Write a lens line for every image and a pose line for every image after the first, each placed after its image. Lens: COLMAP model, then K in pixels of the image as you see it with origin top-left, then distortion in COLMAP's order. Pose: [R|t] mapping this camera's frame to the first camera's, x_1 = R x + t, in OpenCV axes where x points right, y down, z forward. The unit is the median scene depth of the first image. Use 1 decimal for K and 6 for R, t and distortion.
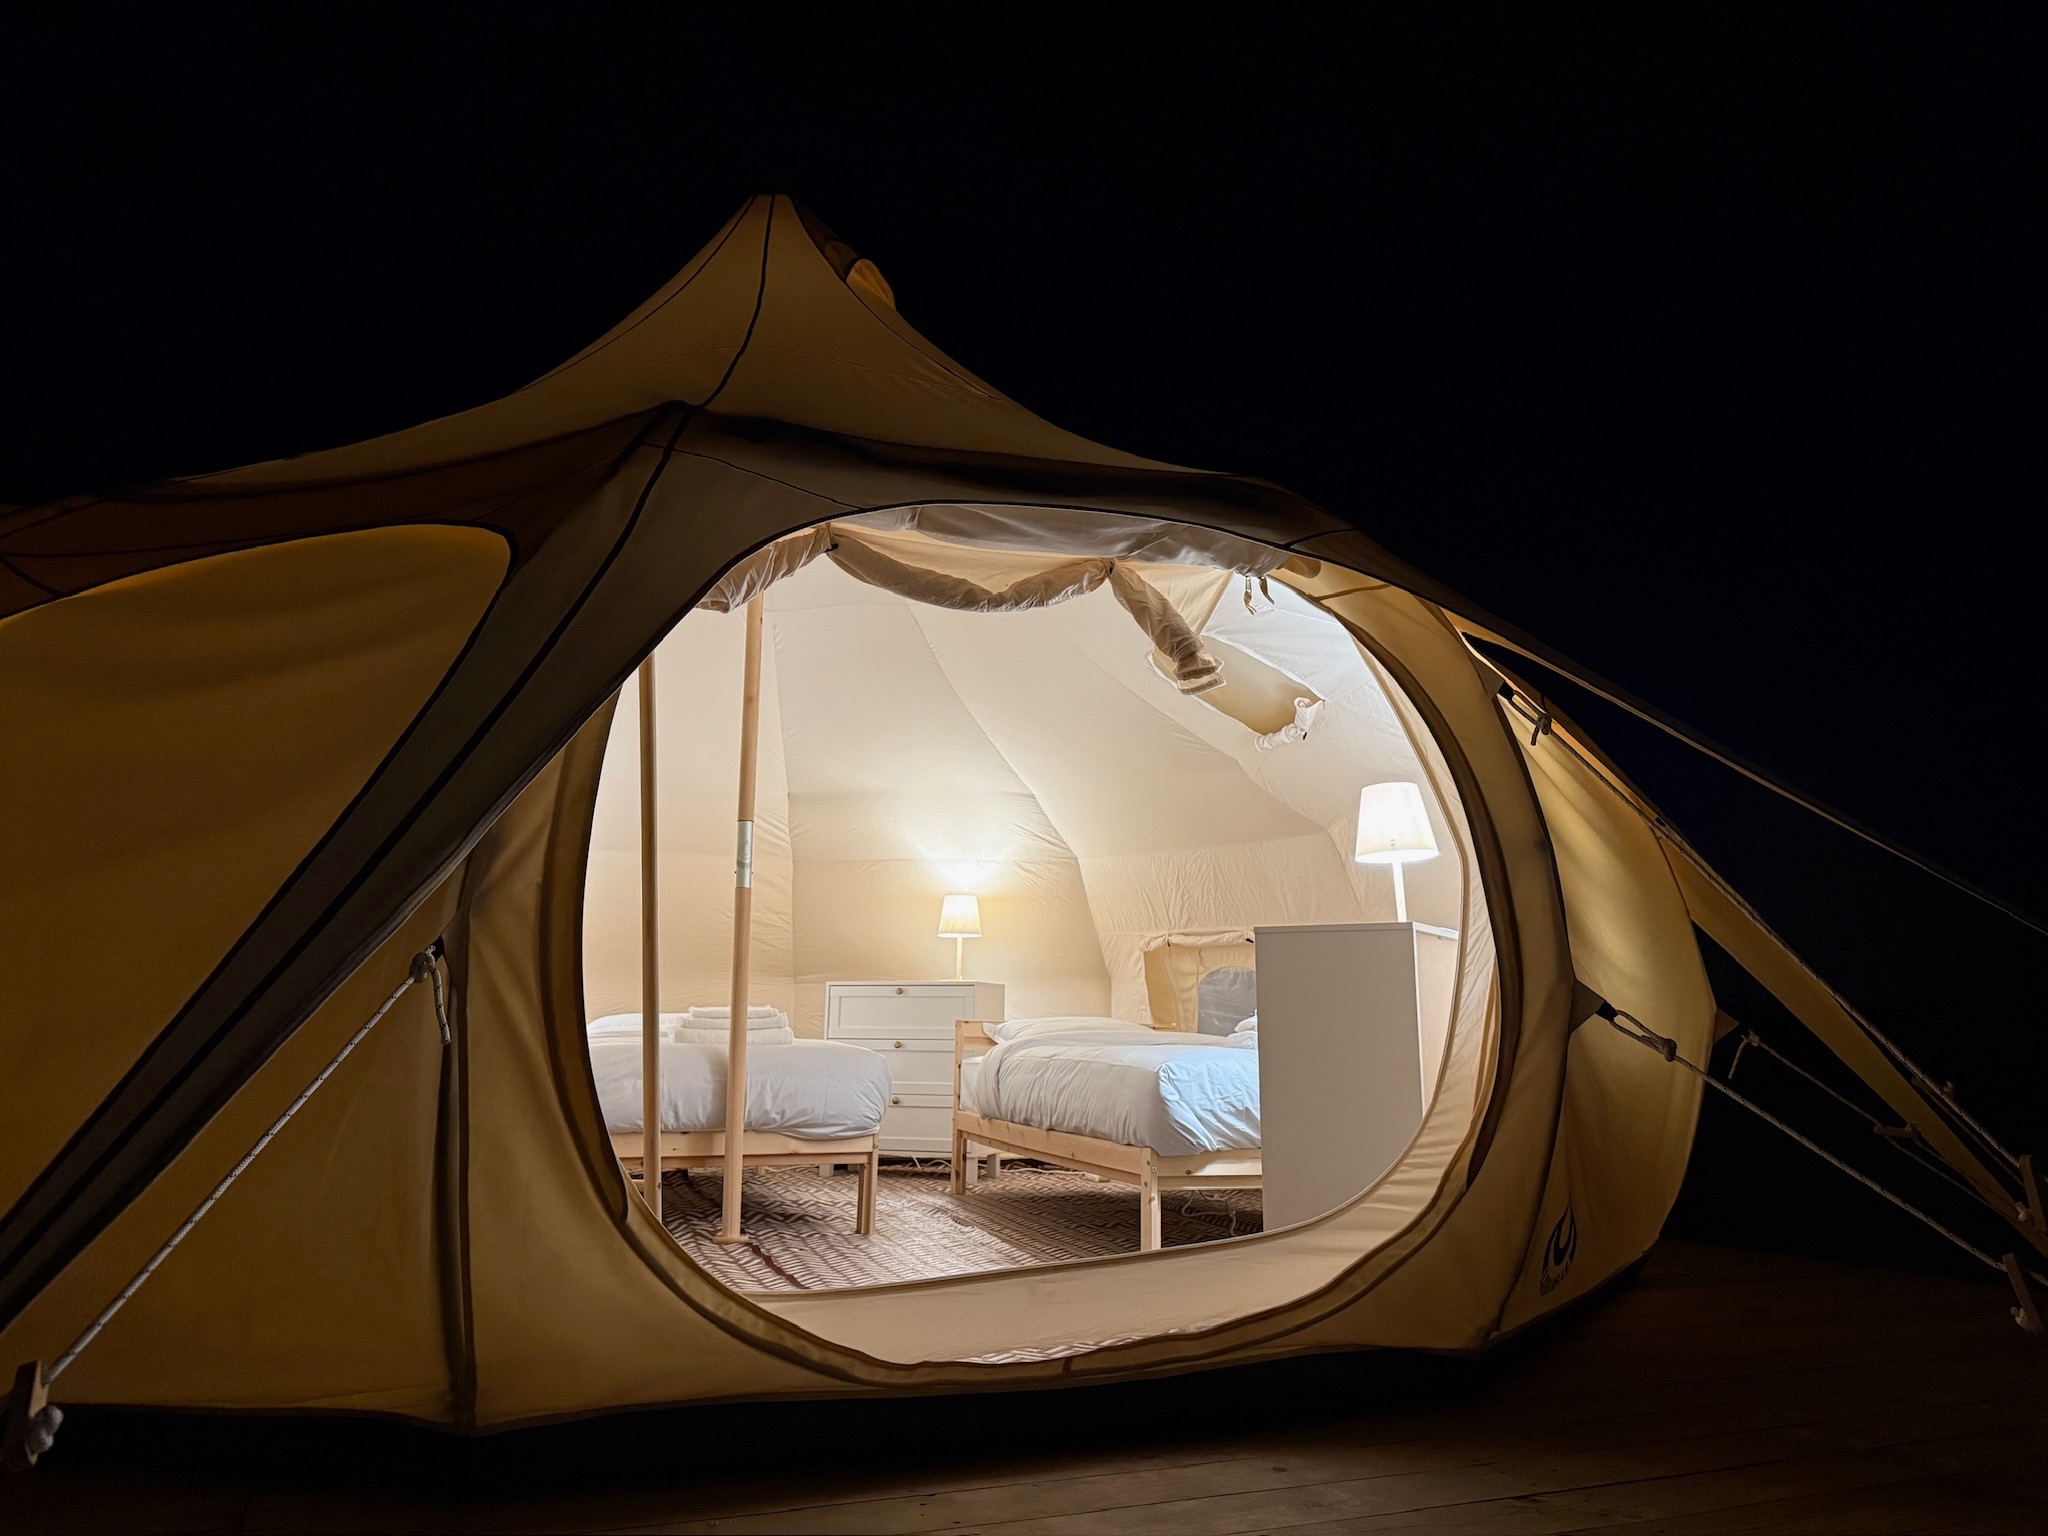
lens RADIAL K [[1435.5, 0, 1019.0], [0, 1435.5, 740.3], [0, 0, 1]] dist [0.078126, -0.086447]
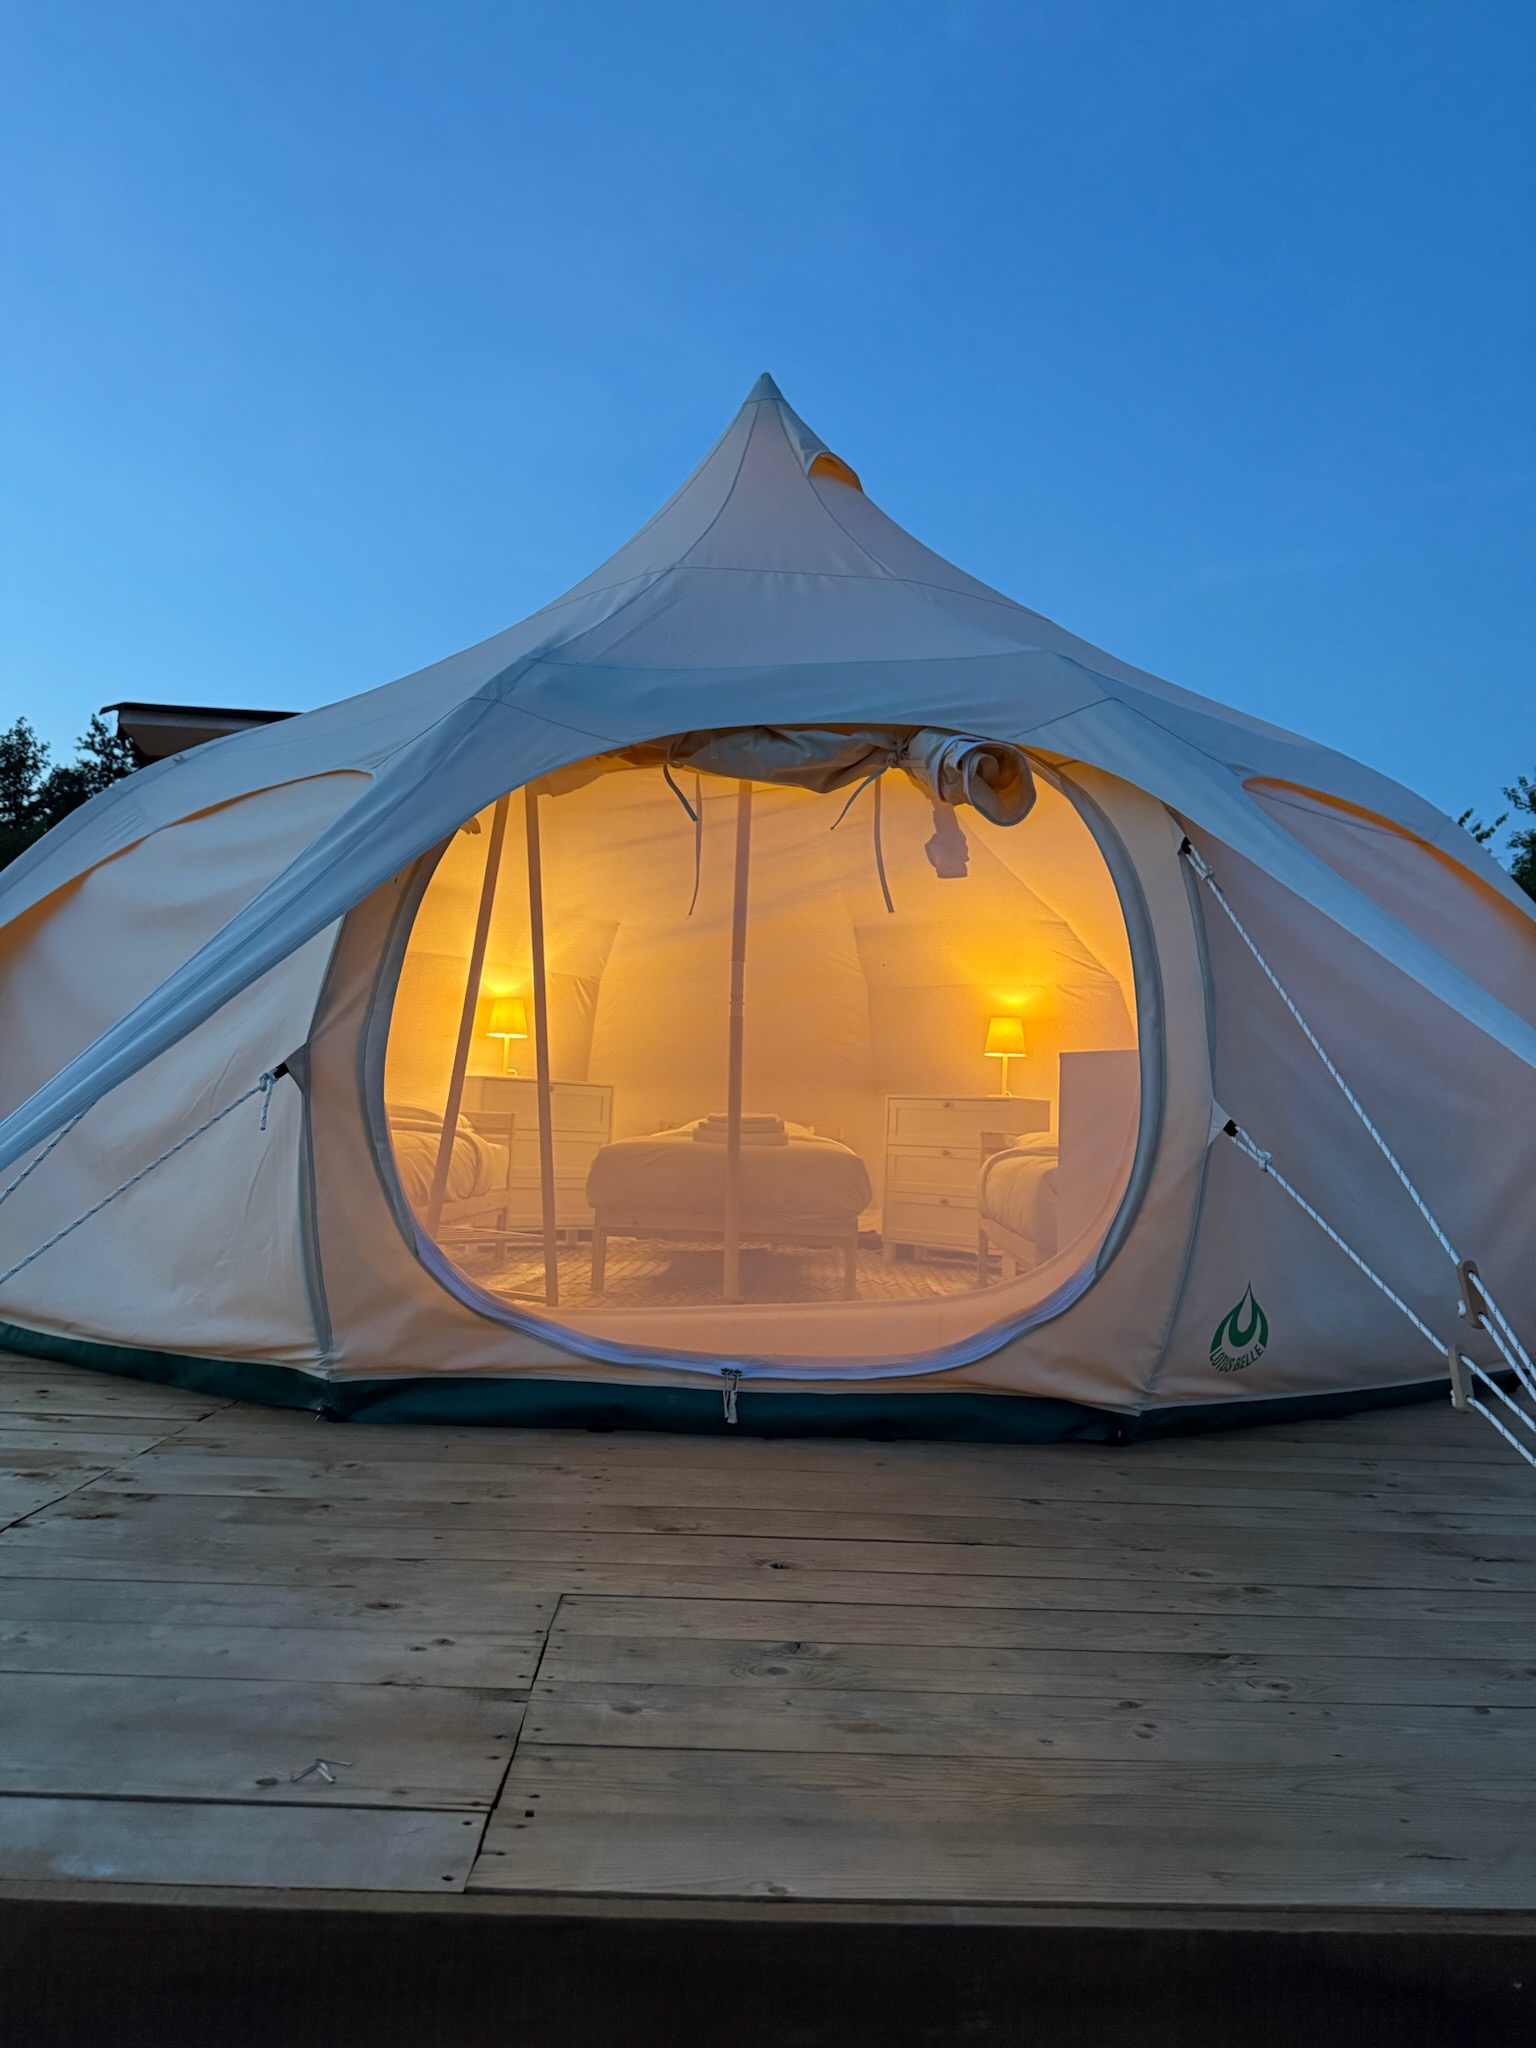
lens RADIAL K [[1435.5, 0, 777.5], [0, 1435.5, 1009.6], [0, 0, 1]] dist [0.078126, -0.086447]
pose [[0.937417, -0.007061, -0.348138, 0.299824], [0.044731, 0.993953, 0.100285, -0.025195], [0.345324, -0.109582, 0.932064, -0.116008]]
